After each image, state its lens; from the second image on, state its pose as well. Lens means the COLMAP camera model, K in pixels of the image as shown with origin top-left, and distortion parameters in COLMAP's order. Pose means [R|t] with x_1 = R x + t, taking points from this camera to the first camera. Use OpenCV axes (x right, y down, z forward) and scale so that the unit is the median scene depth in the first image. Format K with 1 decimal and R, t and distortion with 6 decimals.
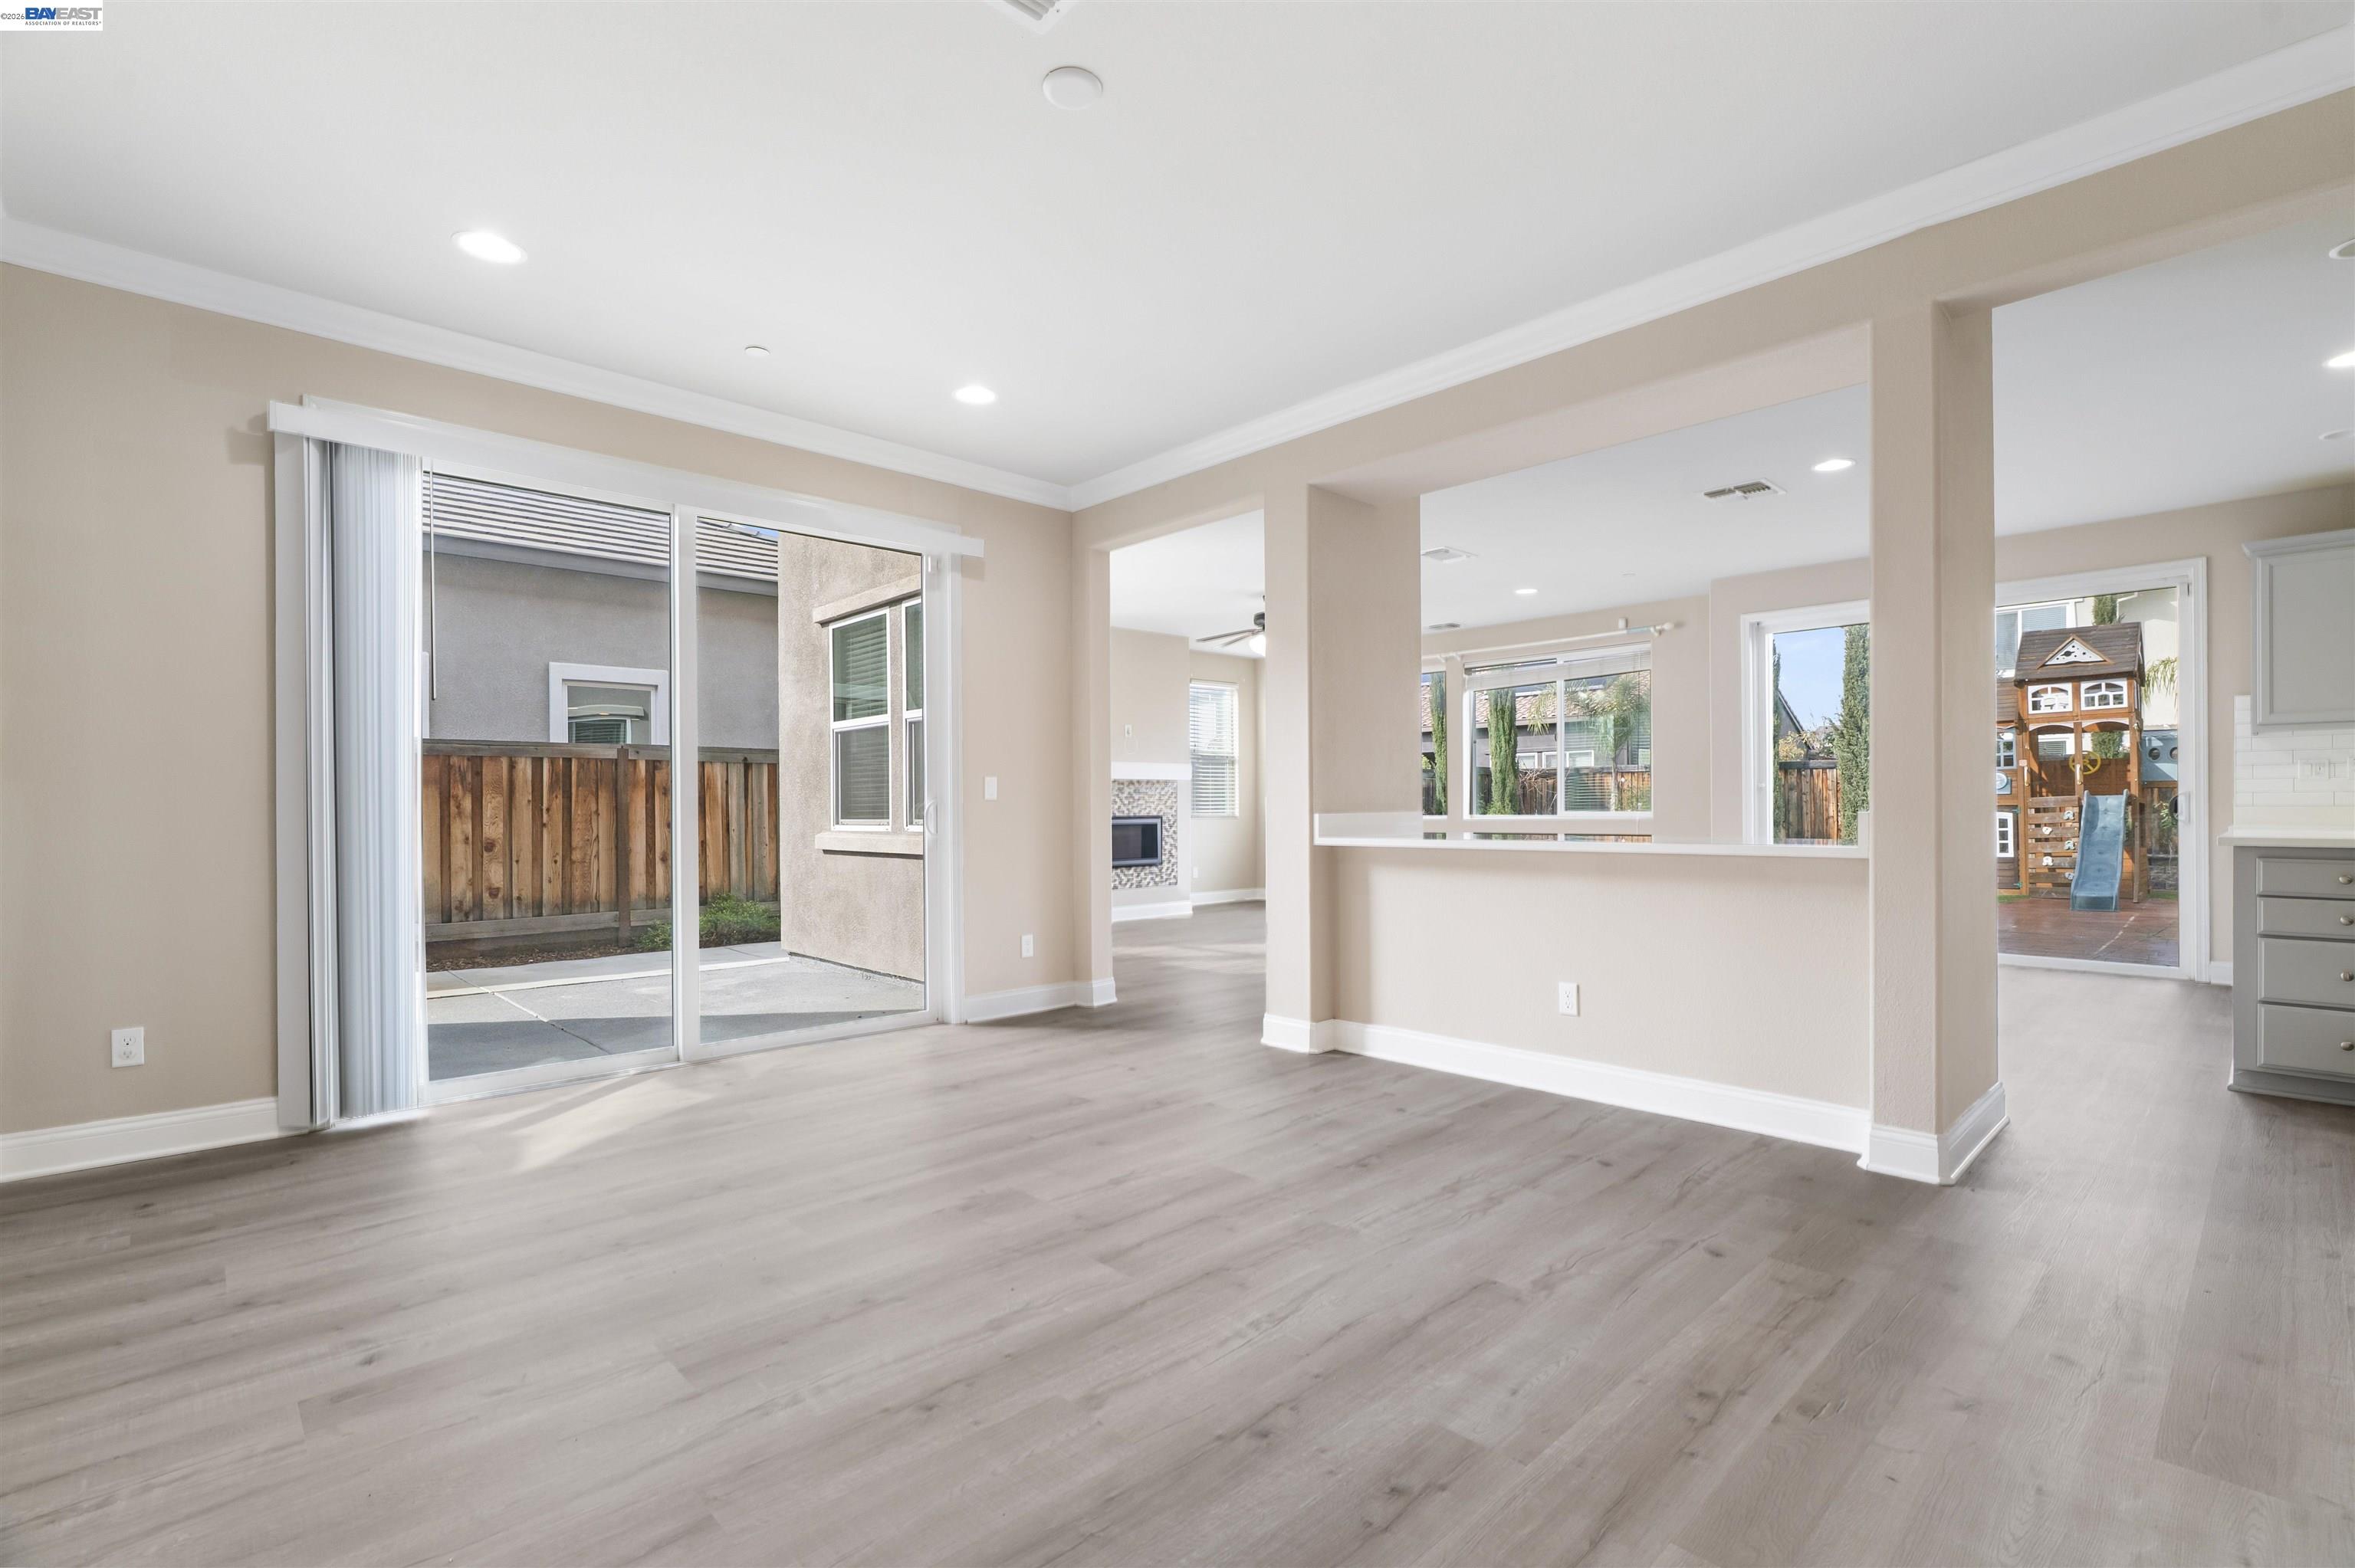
lens RADIAL K [[1067.5, 0, 1187.6], [0, 1067.5, 797.9], [0, 0, 1]] dist [-0.006021, 0.001059]
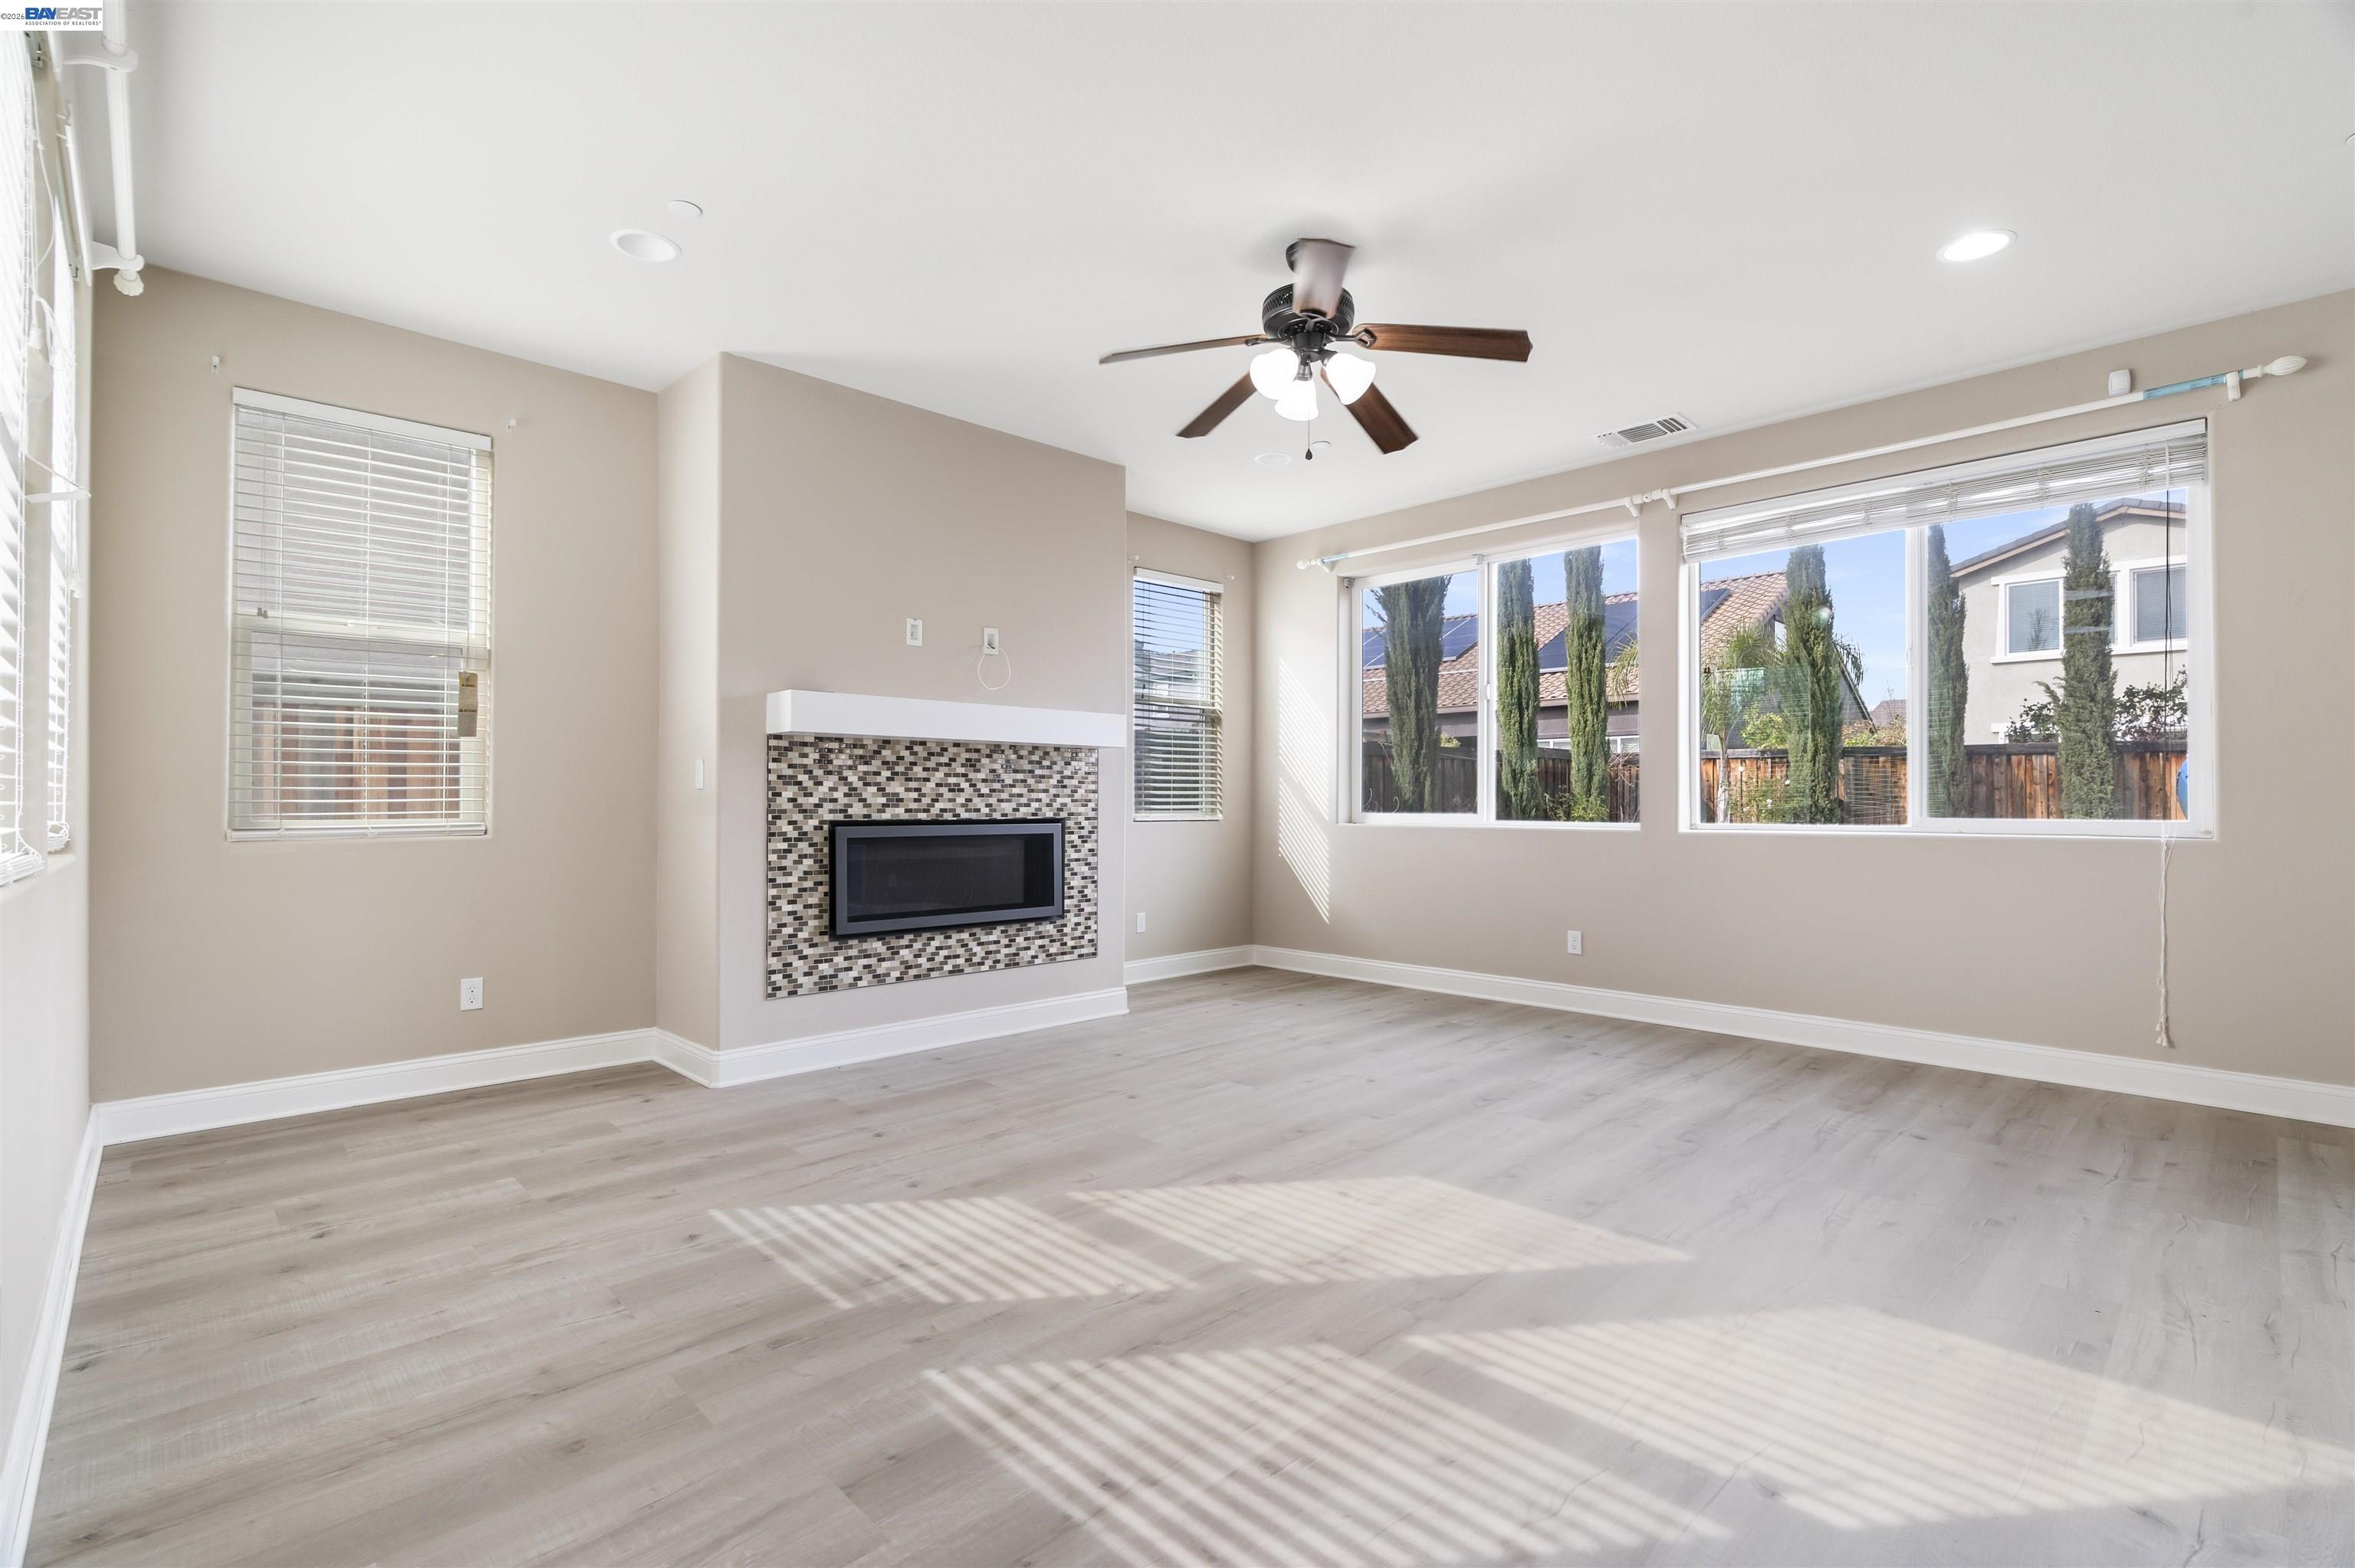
lens RADIAL K [[1067.5, 0, 1168.6], [0, 1067.5, 793.2], [0, 0, 1]] dist [-0.006021, 0.001059]
pose [[0.999959, 0.008307, -0.003569, 0.025346], [-0.008296, 0.999961, 0.003080, 0.003433], [0.003595, -0.003050, 0.999989, 0.513479]]
